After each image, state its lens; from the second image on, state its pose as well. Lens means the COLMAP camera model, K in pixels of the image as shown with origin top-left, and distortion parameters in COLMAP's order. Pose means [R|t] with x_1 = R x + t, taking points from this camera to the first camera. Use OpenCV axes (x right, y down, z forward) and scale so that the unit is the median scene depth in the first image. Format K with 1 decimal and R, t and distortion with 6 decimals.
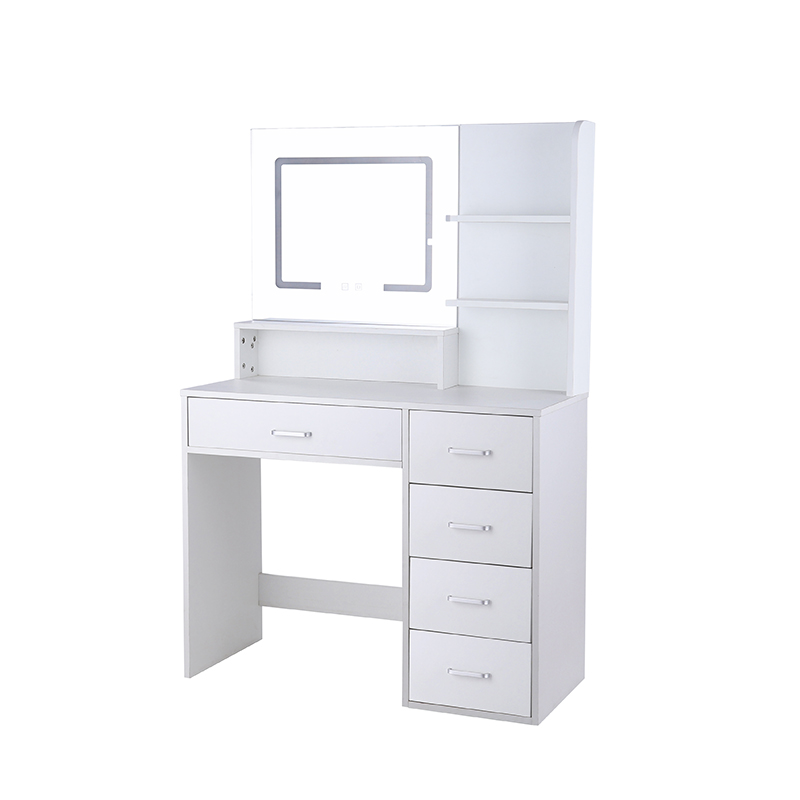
lens RADIAL K [[1545.1, 0, 393.0], [0, 1545.1, 398.0], [0, 0, 1]] dist [0.172377, 0.000000]
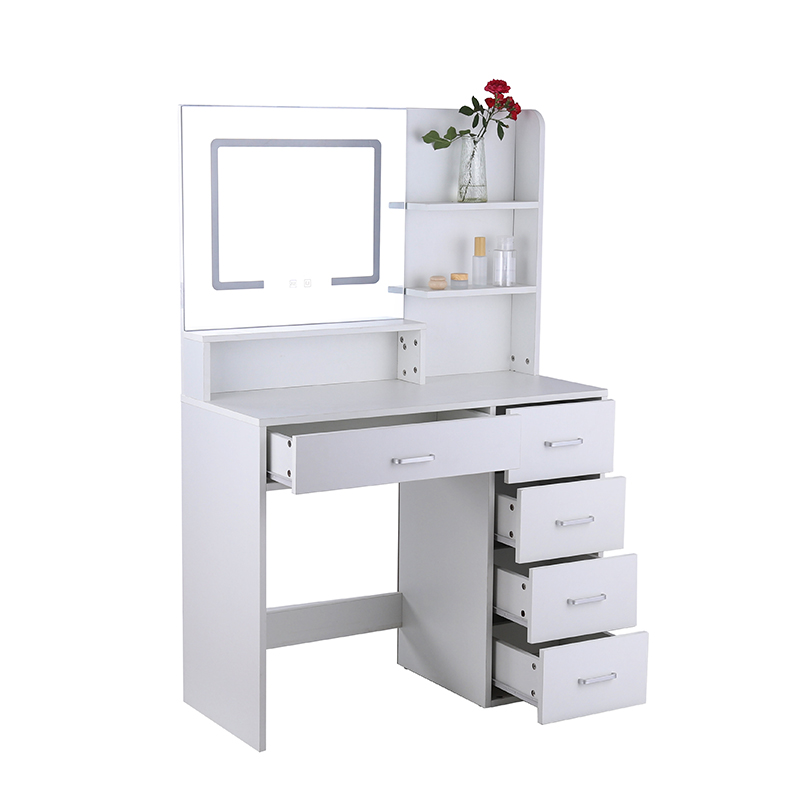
lens RADIAL K [[1795.8, 0, 401.5], [0, 1795.8, 425.4], [0, 0, 1]] dist [0.035649, 0.000000]
pose [[0.593014, -0.129364, 0.794732, -0.838067], [0.090930, 0.991455, 0.093536, -0.082988], [-0.800041, 0.016797, 0.599710, 0.330927]]
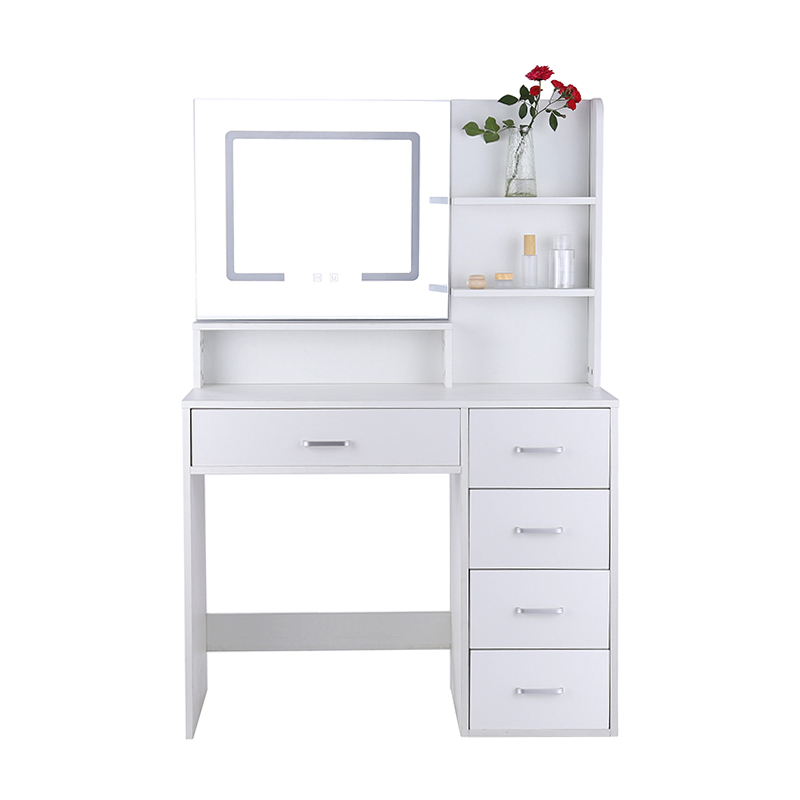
lens RADIAL K [[1859.0, 0, 407.9], [0, 1859.0, 396.6], [0, 0, 1]] dist [0.010315, 0.000000]
pose [[0.913463, -0.046293, 0.404281, -0.418614], [0.050549, 0.998722, 0.000147, -0.001514], [-0.403771, 0.020302, 0.914635, 0.010133]]
